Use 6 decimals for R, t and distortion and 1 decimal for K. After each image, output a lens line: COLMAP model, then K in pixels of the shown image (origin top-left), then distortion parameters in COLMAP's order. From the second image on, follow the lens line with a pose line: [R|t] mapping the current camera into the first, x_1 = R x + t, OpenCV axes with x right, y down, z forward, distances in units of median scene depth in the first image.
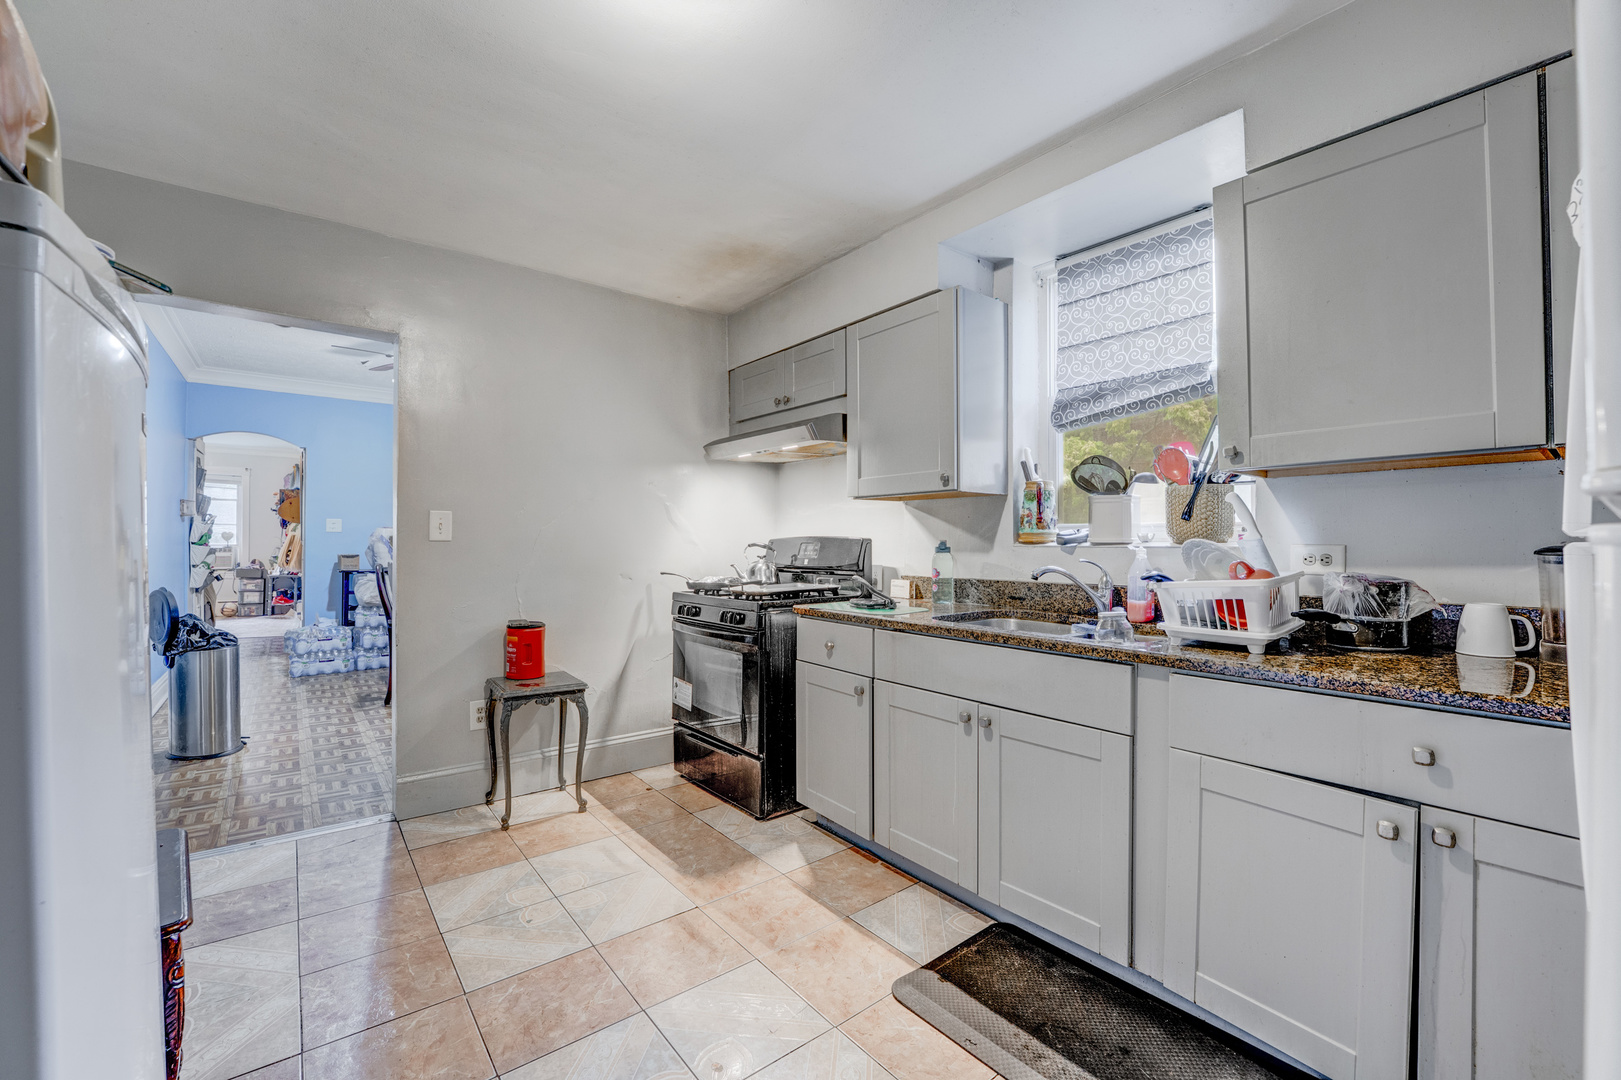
lens RADIAL K [[655.7, 0, 795.3], [0, 655.7, 540.4], [0, 0, 1]] dist [-0.001745, -0.000068]
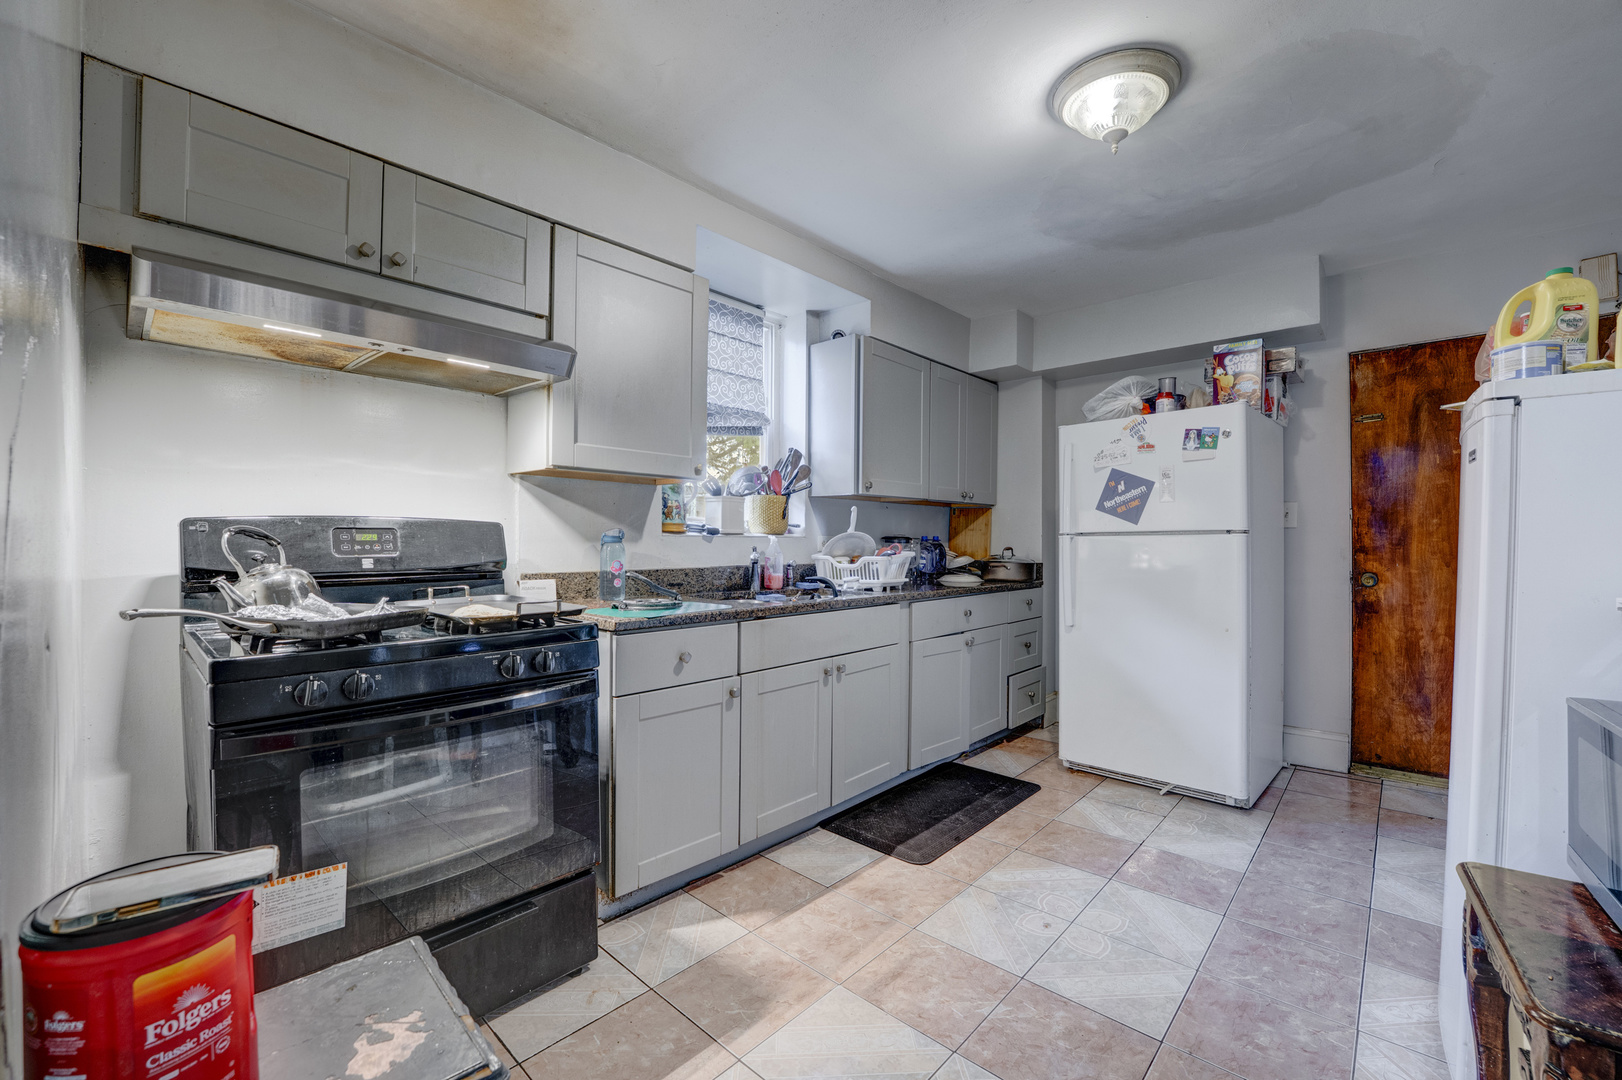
lens RADIAL K [[656.1, 0, 821.1], [0, 656.1, 552.4], [0, 0, 1]] dist [-0.001745, -0.000068]
pose [[-0.155510, -0.016312, 0.987700, -0.894319], [-0.005032, 0.999864, 0.015721, 0.021213], [-0.987821, -0.002525, -0.155571, 1.112275]]
